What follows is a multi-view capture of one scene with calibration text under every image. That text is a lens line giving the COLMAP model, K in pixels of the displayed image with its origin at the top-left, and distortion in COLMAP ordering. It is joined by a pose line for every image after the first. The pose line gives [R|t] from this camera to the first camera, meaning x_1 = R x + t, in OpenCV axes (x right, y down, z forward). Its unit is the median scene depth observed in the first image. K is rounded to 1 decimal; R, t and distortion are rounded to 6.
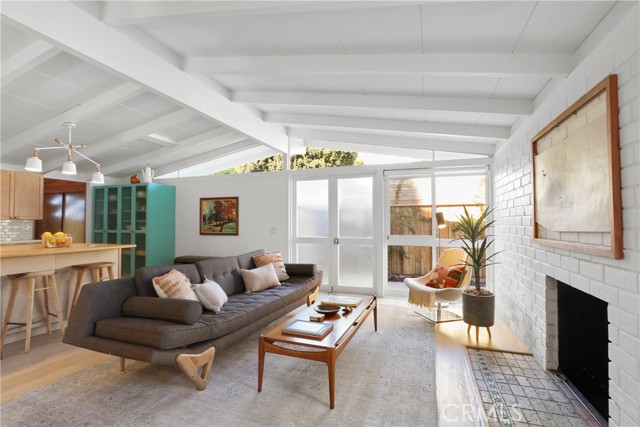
lens RADIAL K [[299.2, 0, 323.8], [0, 299.2, 214.5], [0, 0, 1]] dist [-0.021976, 0.005207]
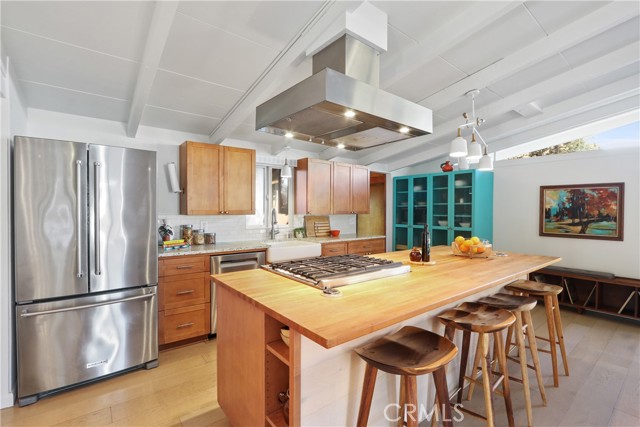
lens RADIAL K [[299.2, 0, 324.5], [0, 299.2, 215.5], [0, 0, 1]] dist [-0.021976, 0.005207]
pose [[0.846666, 0.018079, -0.531817, -0.500799], [0.005341, 0.999084, 0.042468, -0.017390], [0.532097, -0.038797, 0.845794, 0.094093]]
